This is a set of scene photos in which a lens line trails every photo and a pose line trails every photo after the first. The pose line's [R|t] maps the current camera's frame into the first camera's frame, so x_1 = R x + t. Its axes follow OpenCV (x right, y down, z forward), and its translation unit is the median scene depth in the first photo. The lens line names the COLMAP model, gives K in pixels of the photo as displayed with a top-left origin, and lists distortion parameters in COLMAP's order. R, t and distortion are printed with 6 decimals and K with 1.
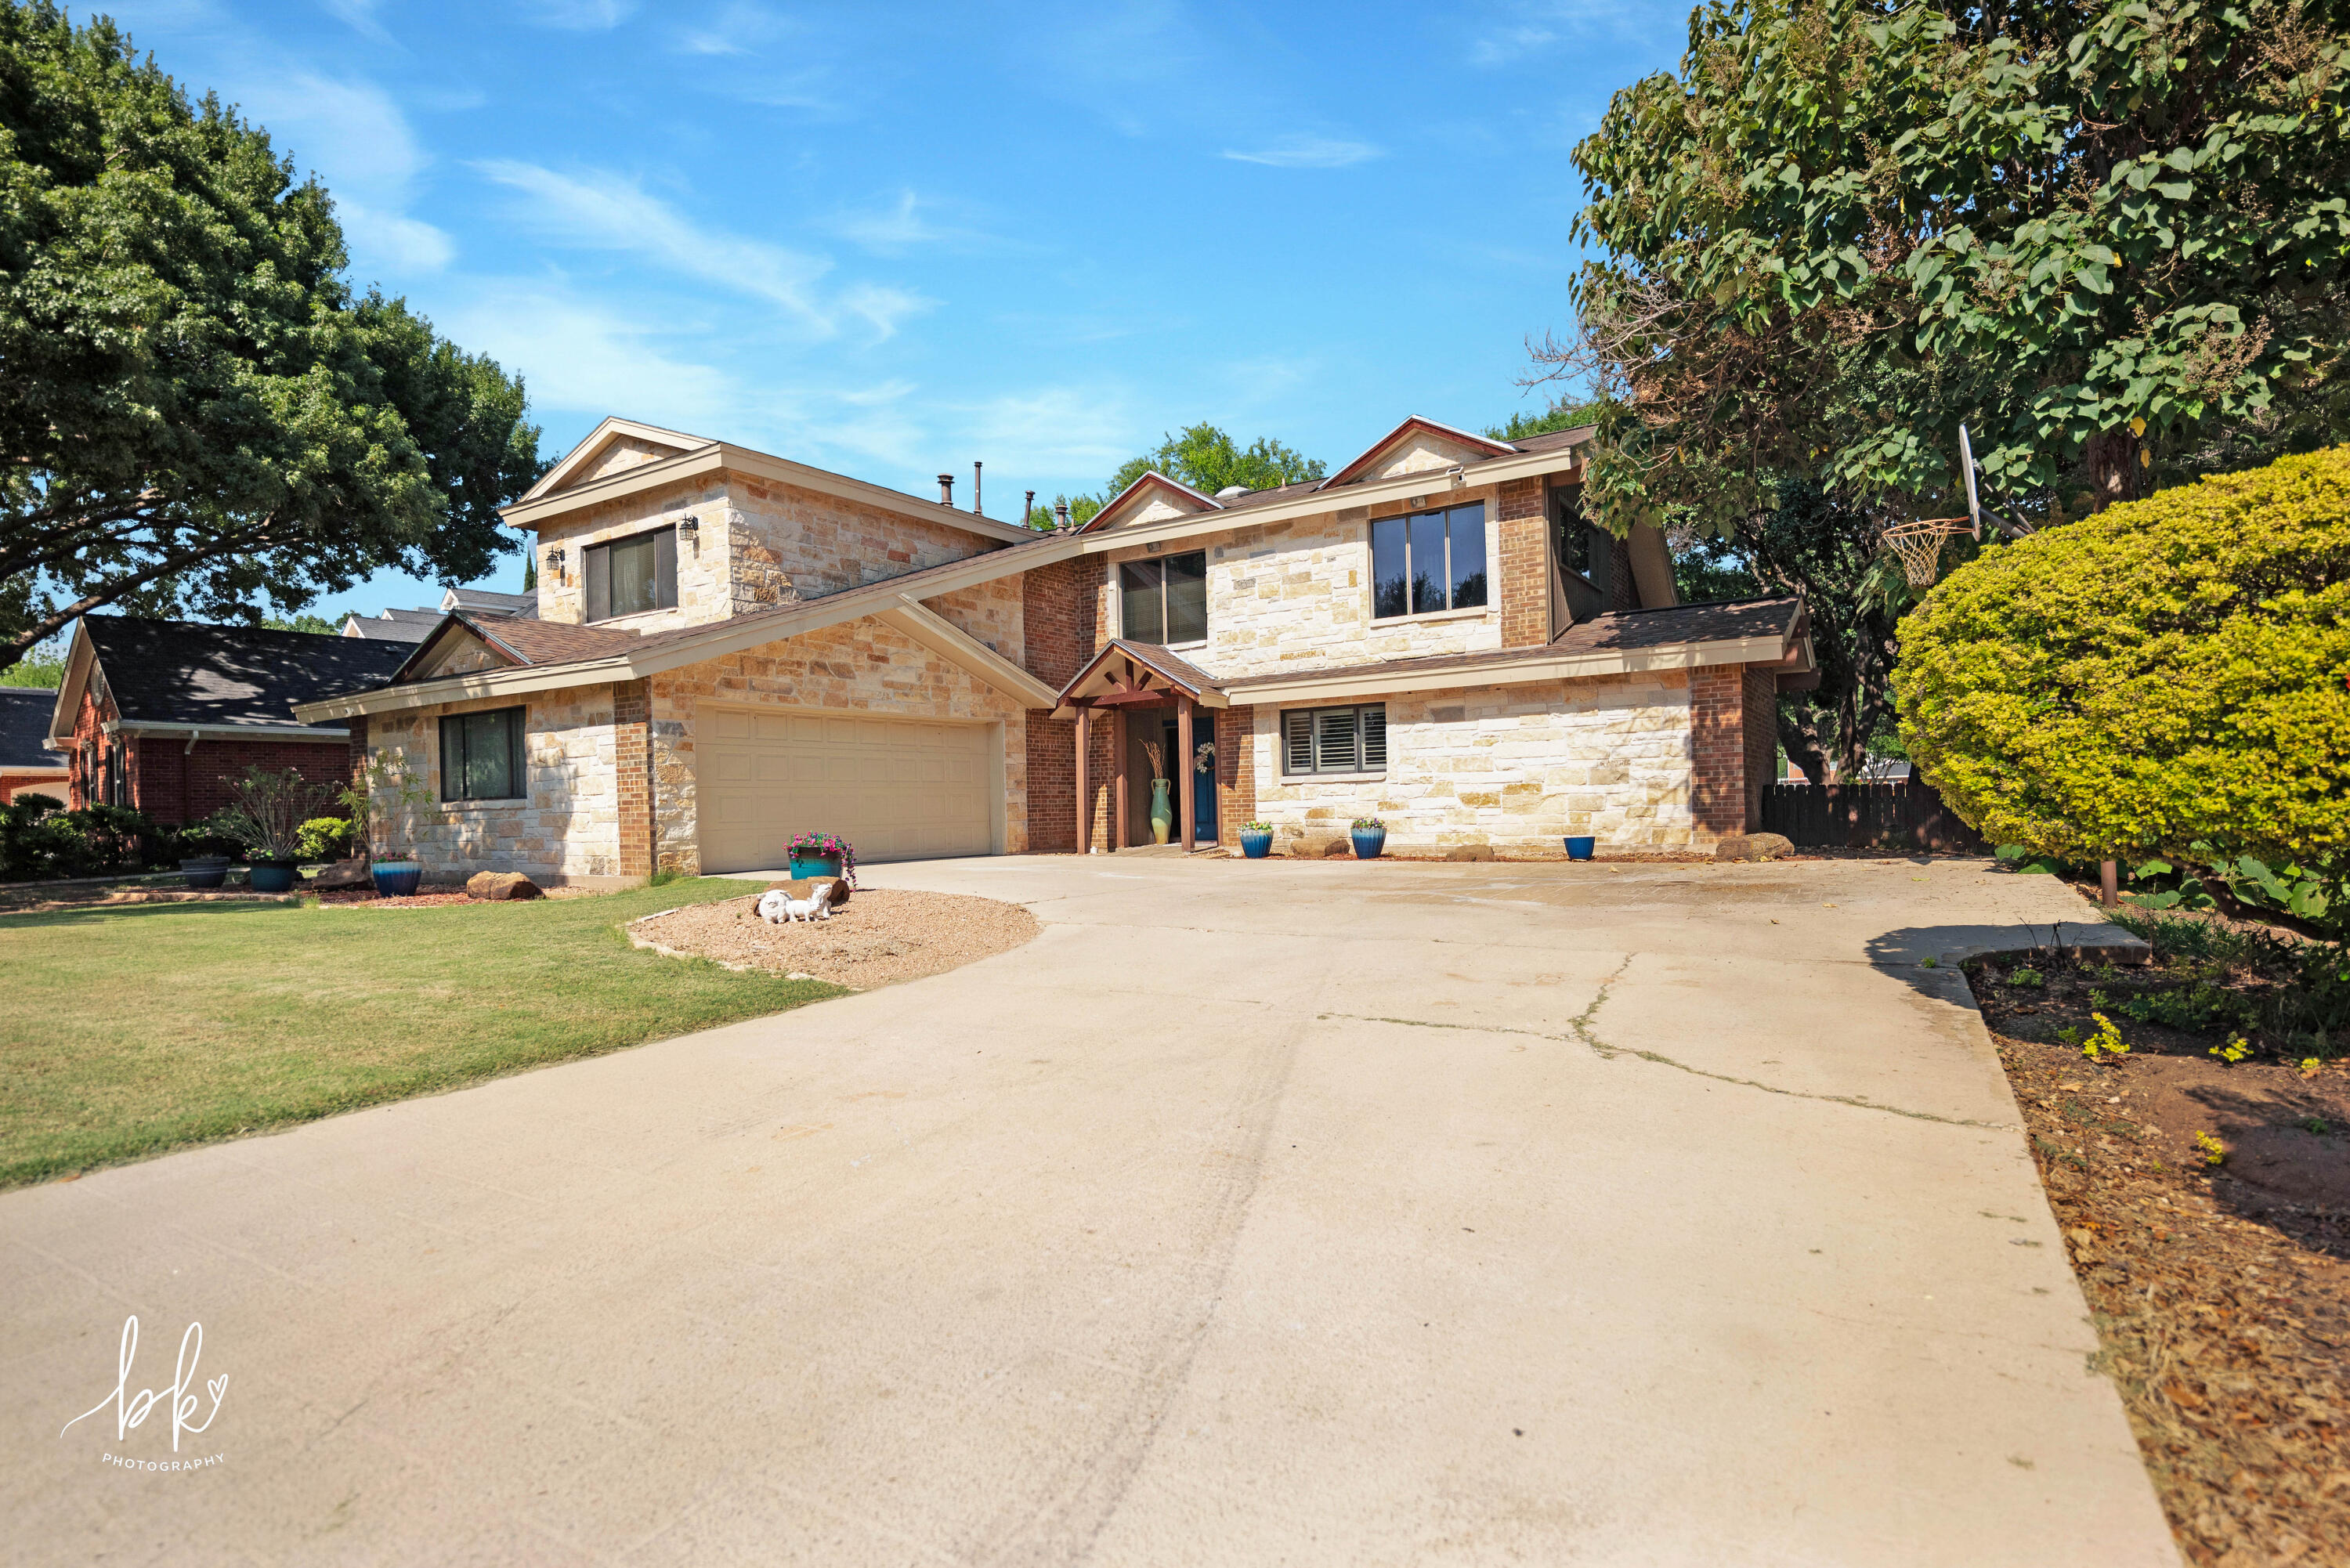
lens RADIAL K [[1133.8, 0, 1175.0], [0, 1133.8, 784.0], [0, 0, 1]] dist [-0.001788, 0.000123]
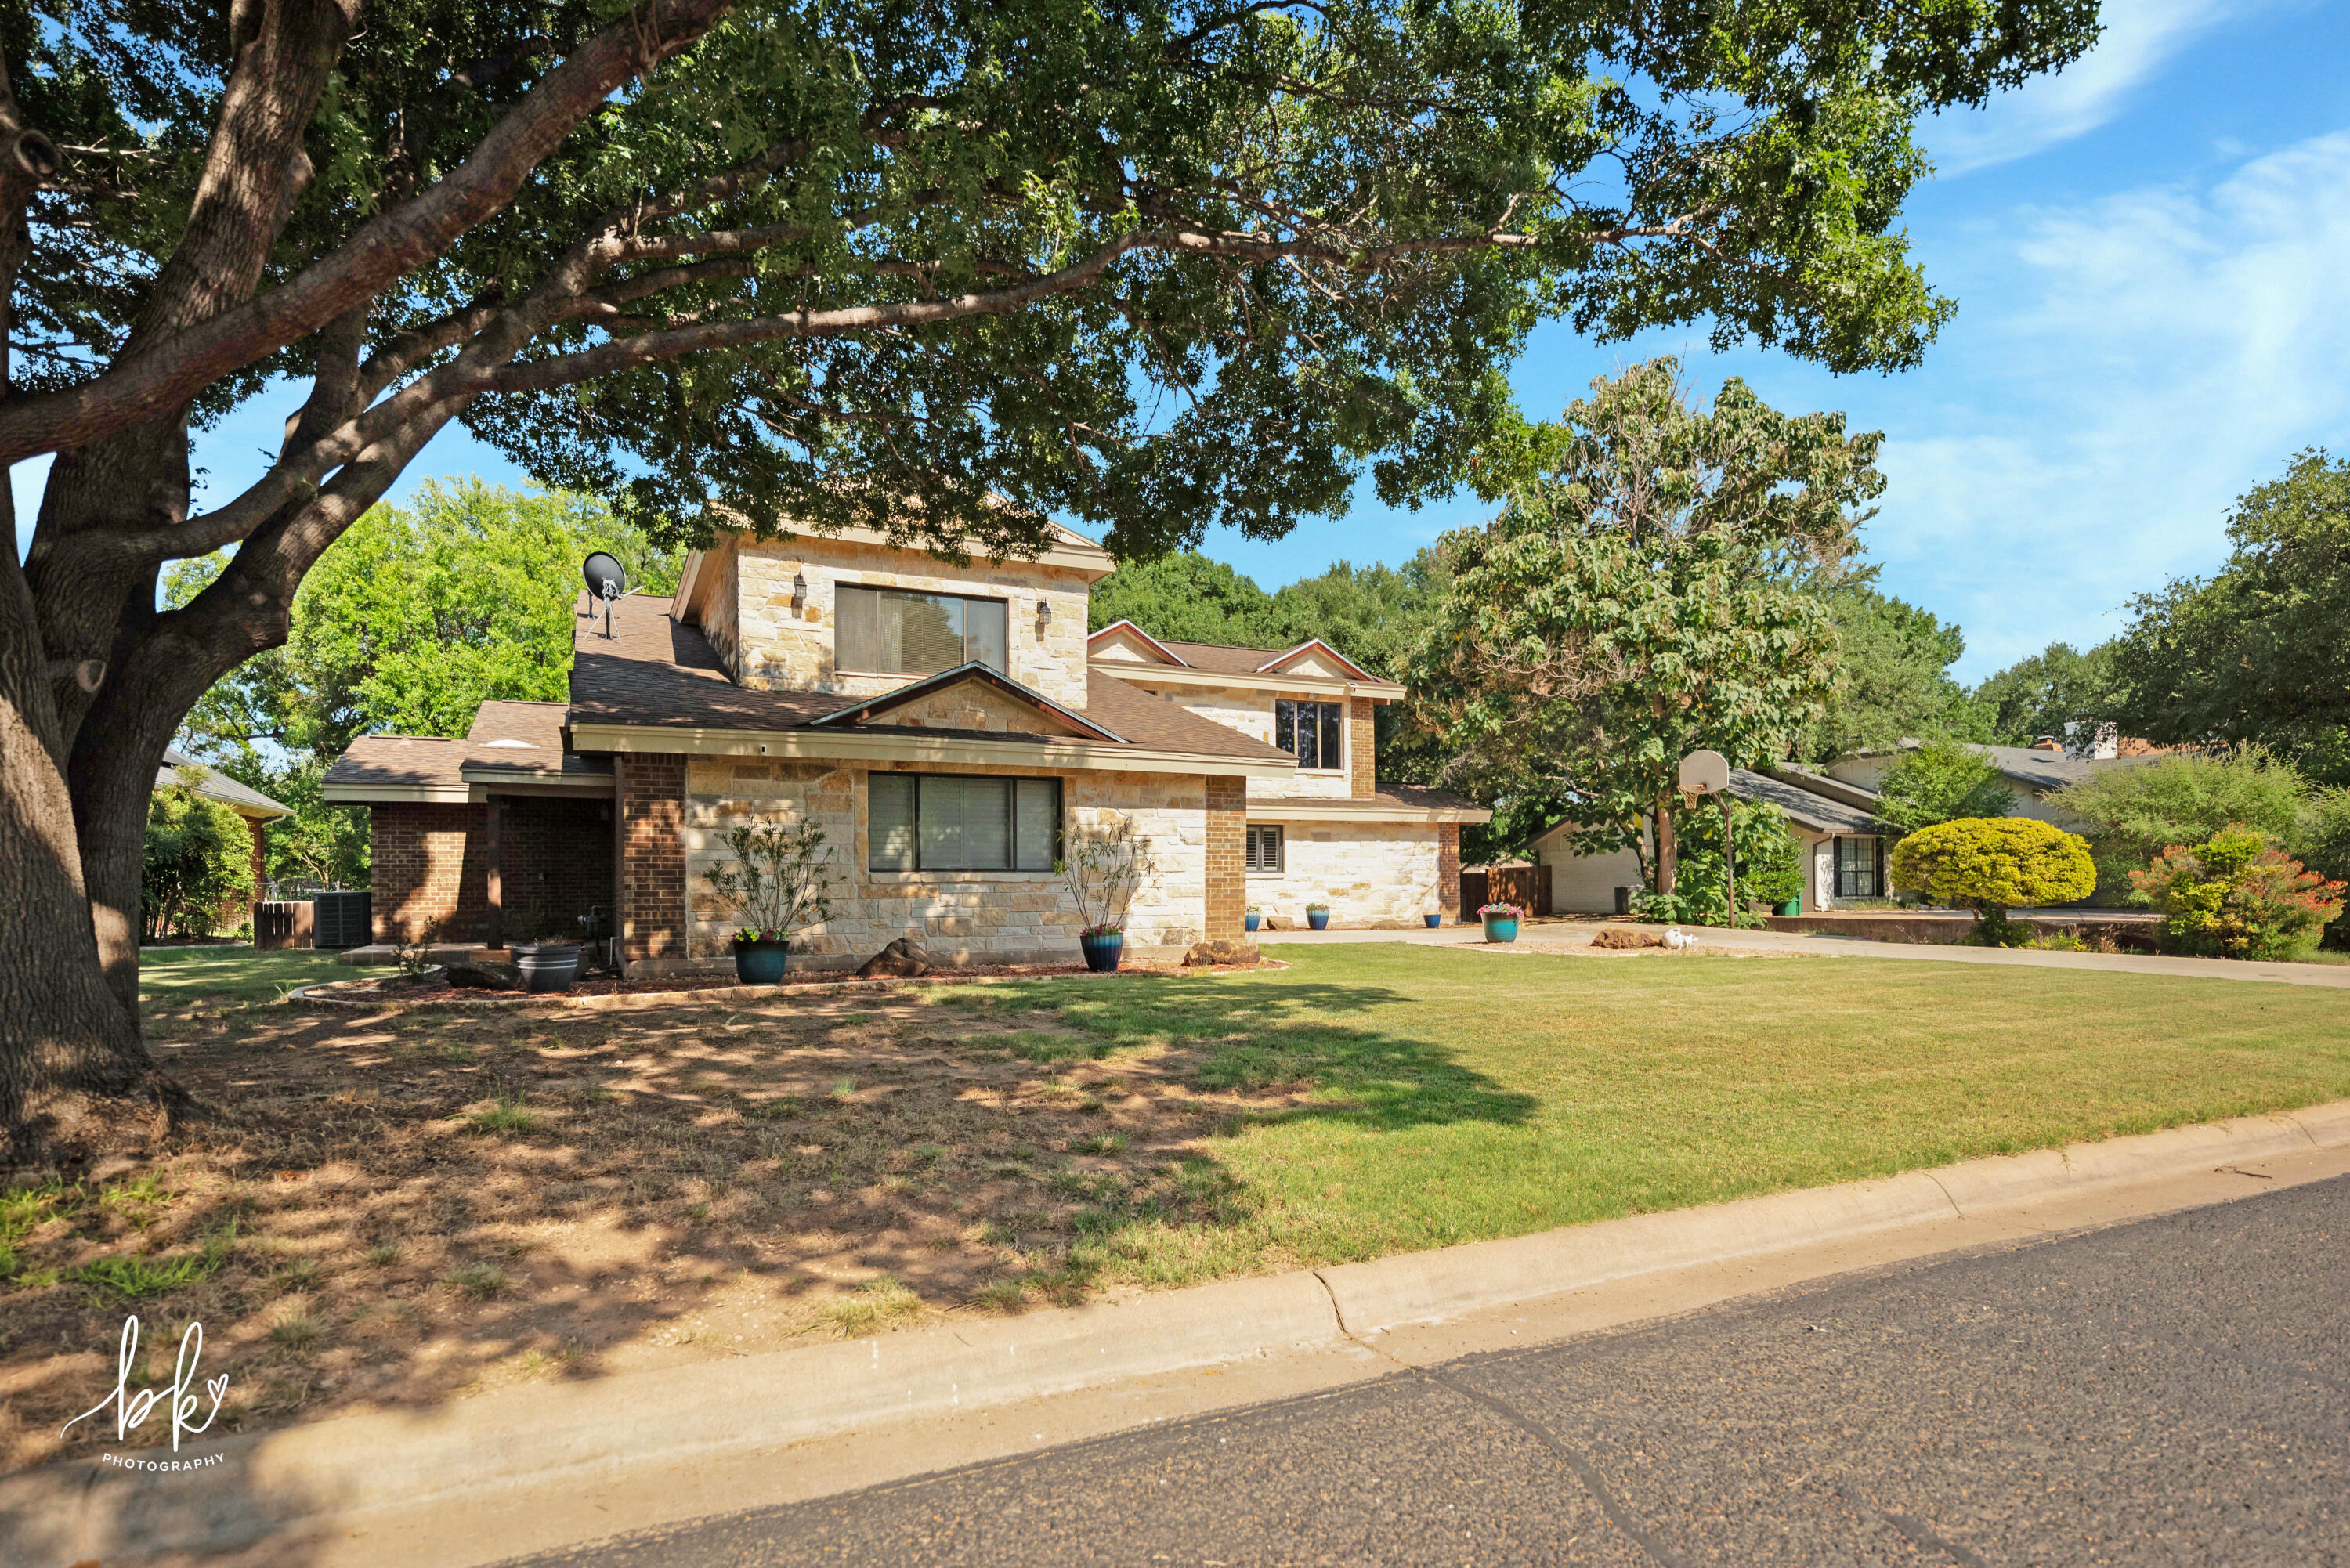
lens RADIAL K [[1175.0, 0, 1174.7], [0, 1175.0, 873.1], [0, 0, 1]] dist [0.000490, 0.000012]
pose [[0.518721, 0.031482, 0.854364, -1.245451], [-0.014794, 0.999503, -0.027848, 0.035980], [-0.854815, 0.001805, 0.518929, 0.347792]]
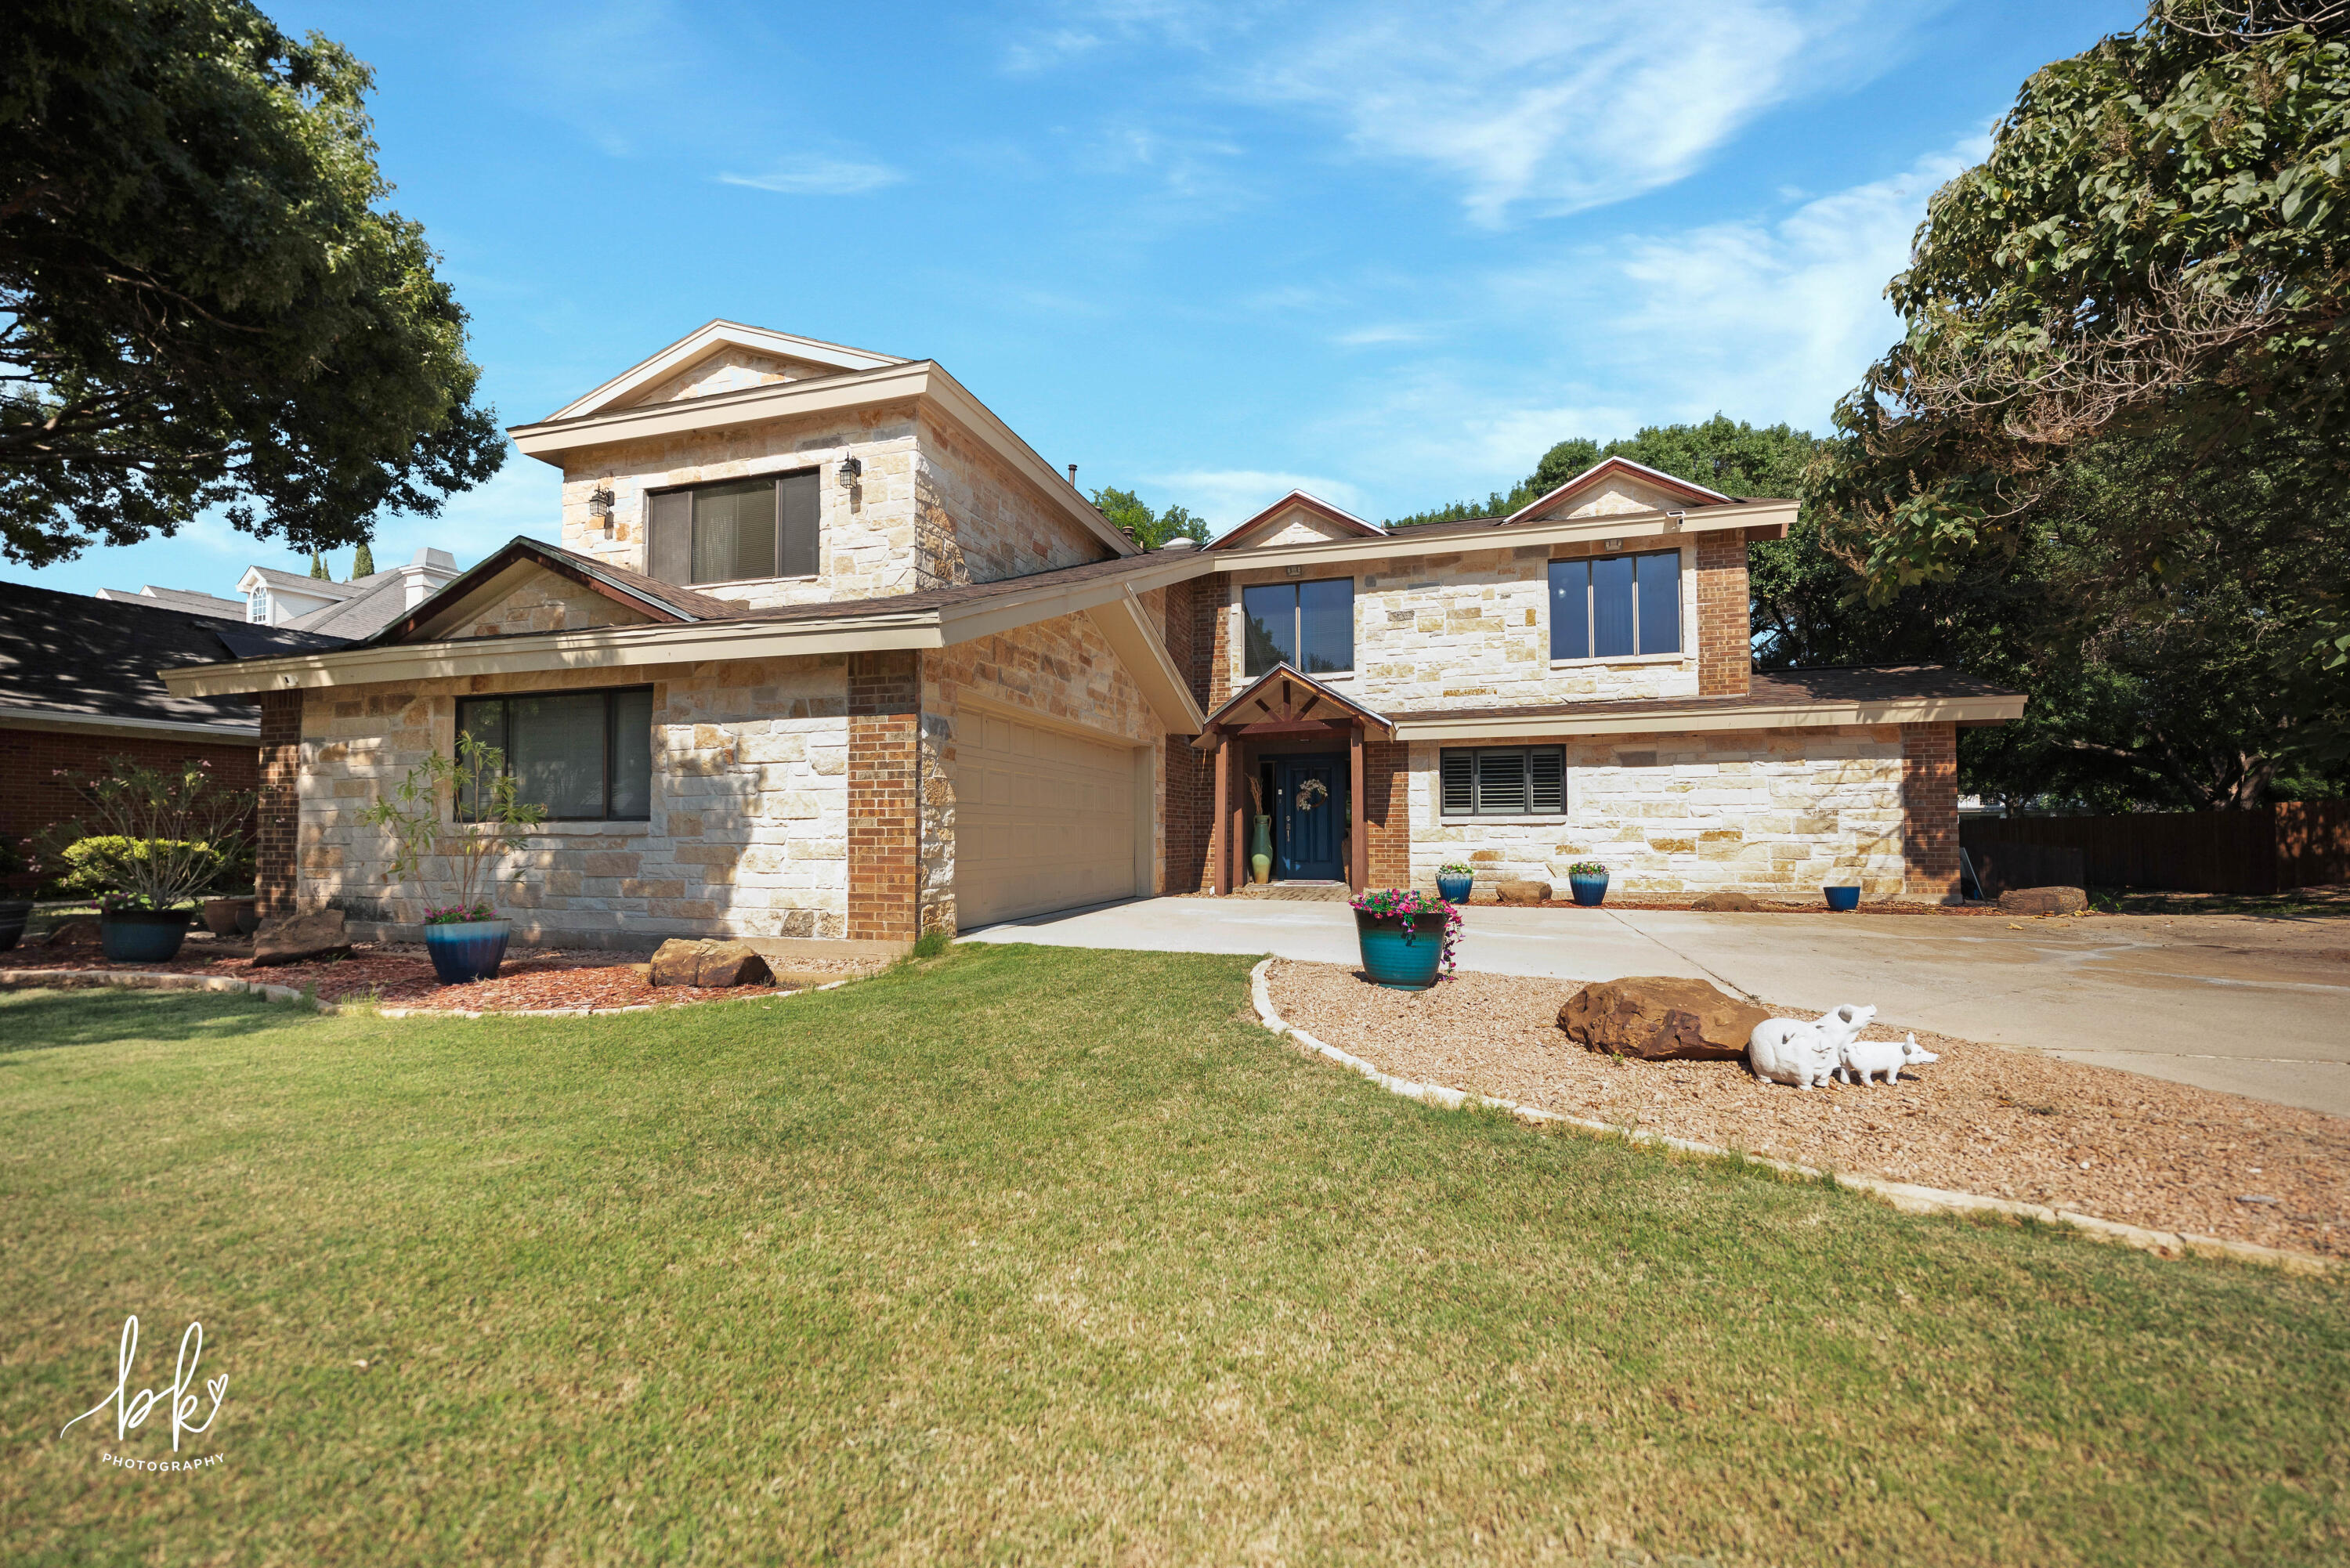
lens RADIAL K [[928.4, 0, 1175.0], [0, 928.4, 784.0], [0, 0, 1]] dist [-0.001602, -0.000008]
pose [[0.959703, 0.036321, 0.278659, -0.380724], [-0.025392, 0.998764, -0.042732, 0.005712], [-0.279867, 0.033935, 0.959439, 0.339516]]
